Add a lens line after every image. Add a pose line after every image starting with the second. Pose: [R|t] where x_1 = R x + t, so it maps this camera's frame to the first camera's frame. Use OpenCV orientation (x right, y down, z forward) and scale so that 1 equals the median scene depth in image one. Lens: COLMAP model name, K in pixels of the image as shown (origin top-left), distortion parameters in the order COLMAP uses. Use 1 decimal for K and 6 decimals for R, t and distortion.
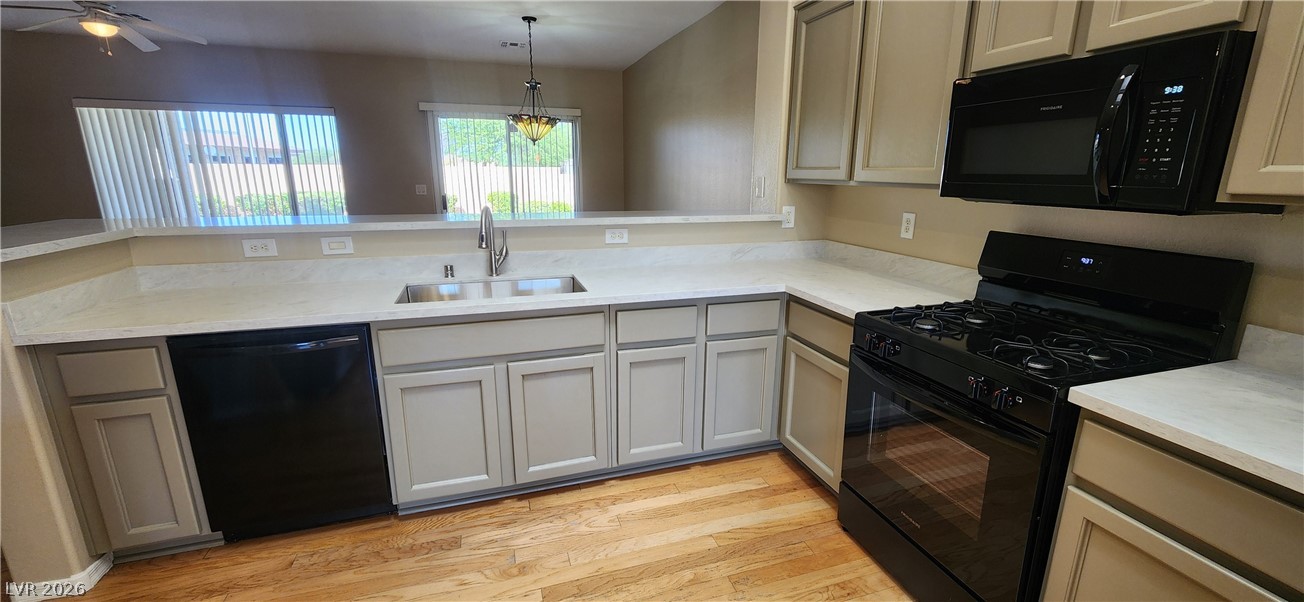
lens RADIAL K [[532.3, 0, 659.3], [0, 532.3, 303.5], [0, 0, 1]] dist [0.002411, -0.000302]
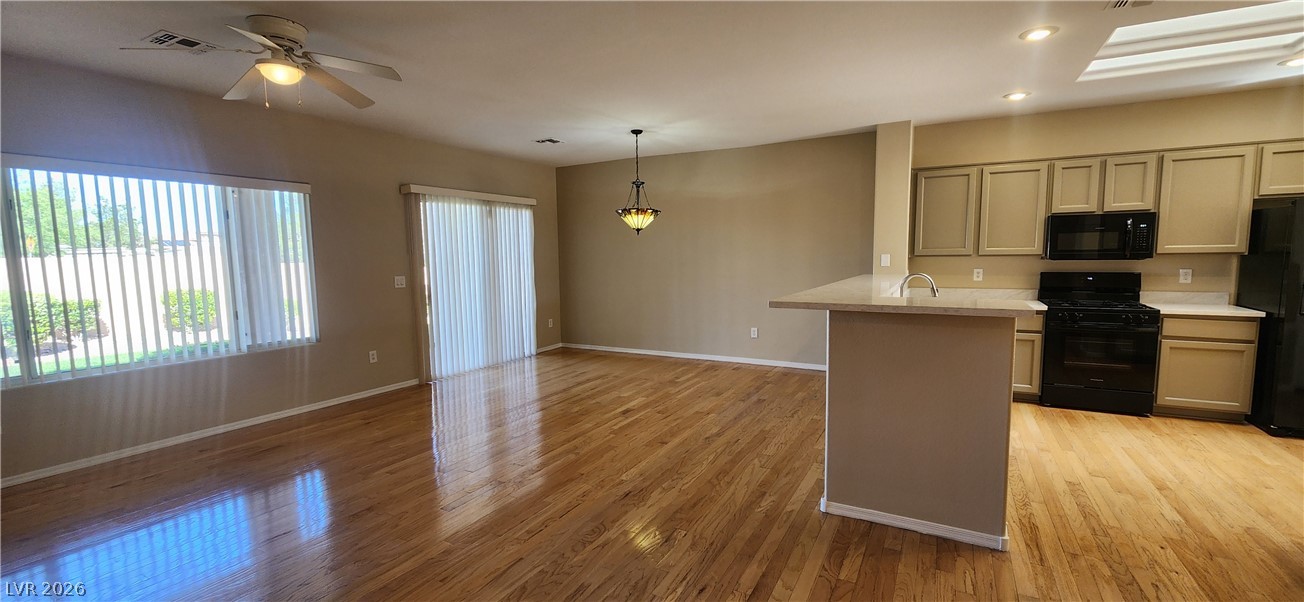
lens RADIAL K [[532.3, 0, 662.4], [0, 532.3, 304.9], [0, 0, 1]] dist [0.002411, -0.000302]
pose [[0.726935, -0.081896, 0.681805, -2.147957], [0.183162, 0.980018, -0.077570, -0.105305], [-0.661829, 0.181269, 0.727409, 0.345844]]
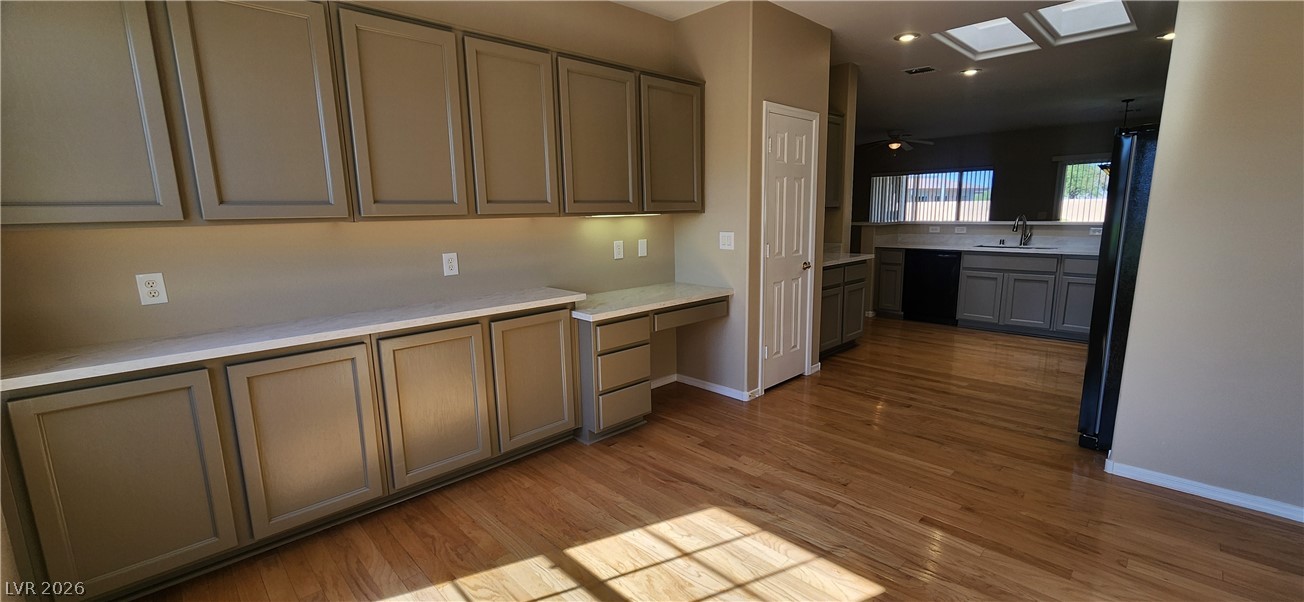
lens RADIAL K [[532.3, 0, 659.4], [0, 532.3, 300.9], [0, 0, 1]] dist [0.002411, -0.000302]
pose [[0.437506, 0.136765, -0.888754, 1.217168], [-0.199430, 0.978510, 0.052403, 0.421002], [0.876821, 0.154318, 0.455379, -1.559602]]
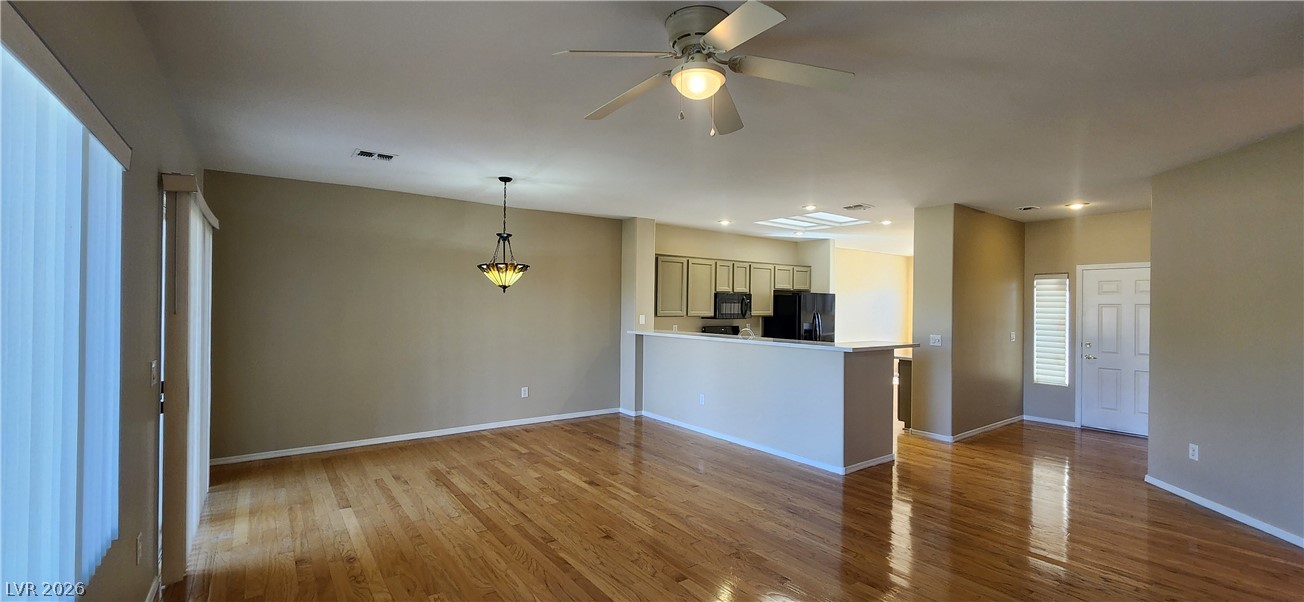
lens RADIAL K [[532.3, 0, 660.2], [0, 532.3, 305.5], [0, 0, 1]] dist [0.002411, -0.000302]
pose [[-0.314661, -0.008186, 0.949169, -2.797959], [0.220333, 0.972020, 0.081426, -0.626914], [-0.923278, 0.234755, -0.304053, 2.254532]]
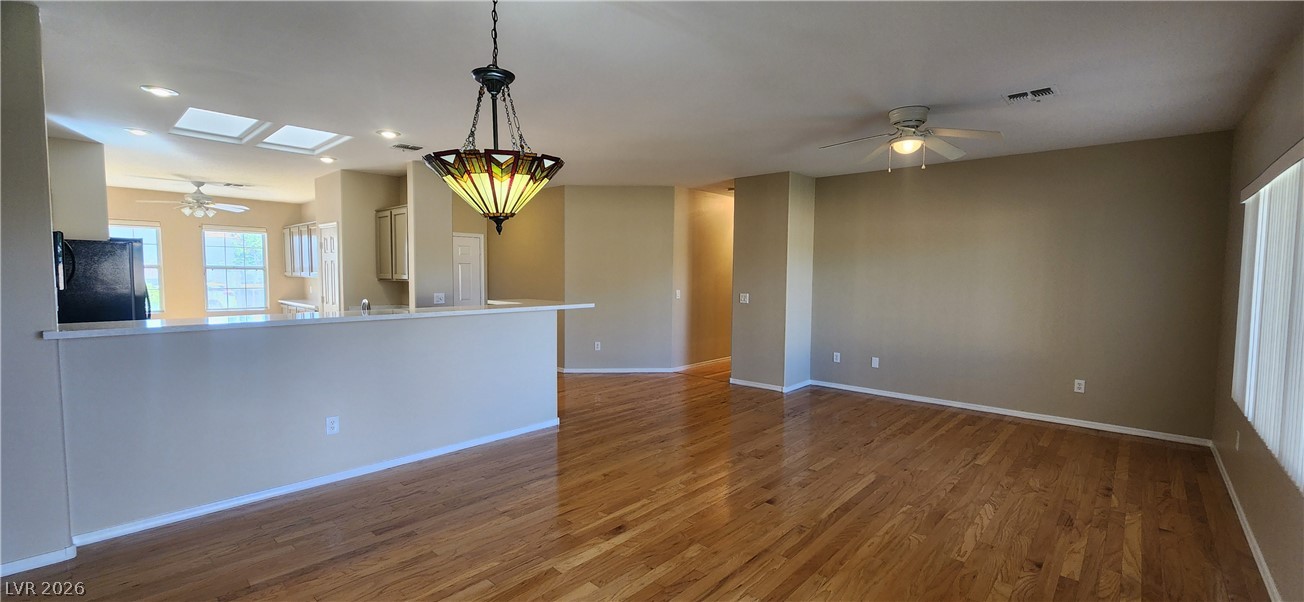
lens RADIAL K [[532.3, 0, 661.2], [0, 532.3, 308.0], [0, 0, 1]] dist [0.002411, -0.000302]
pose [[-0.868421, 0.019189, -0.495456, -0.312624], [-0.134447, 0.952701, 0.272553, -0.788215], [0.477251, 0.303303, -0.824766, 3.018702]]
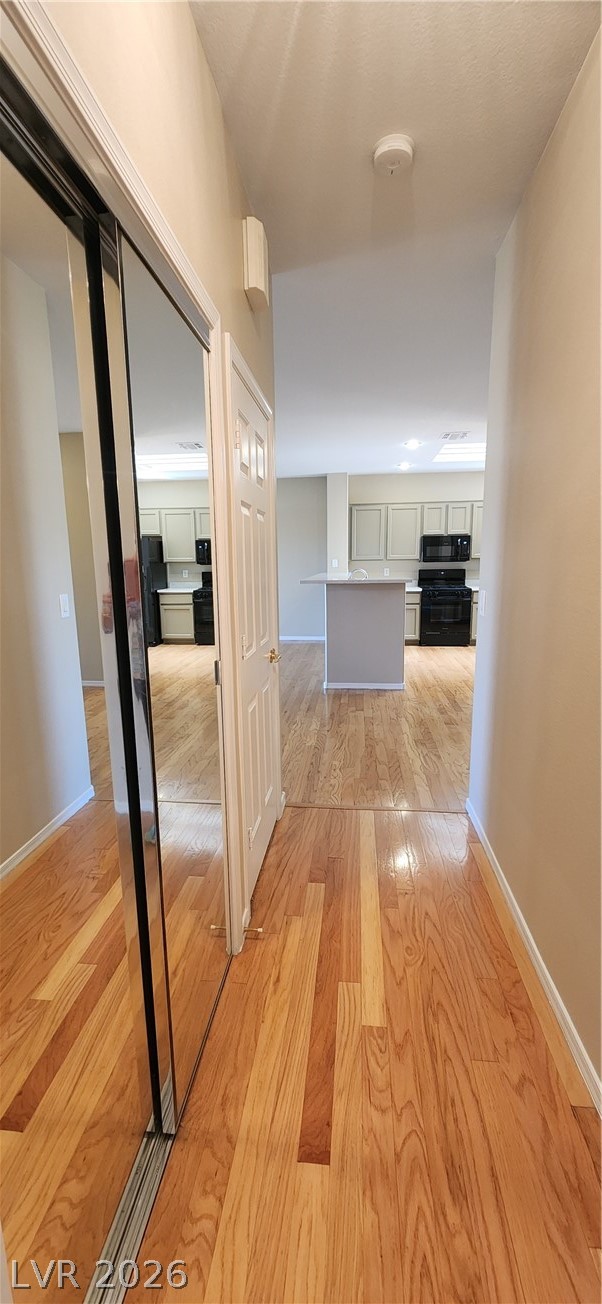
lens RADIAL K [[532.3, 0, 297.2], [0, 532.3, 661.4], [0, 0, 1]] dist [0.002411, -0.000302]
pose [[0.418269, -0.181438, 0.890018, -3.318543], [0.237194, 0.967666, 0.085797, -0.022023], [-0.876807, 0.175221, 0.447781, 0.072385]]
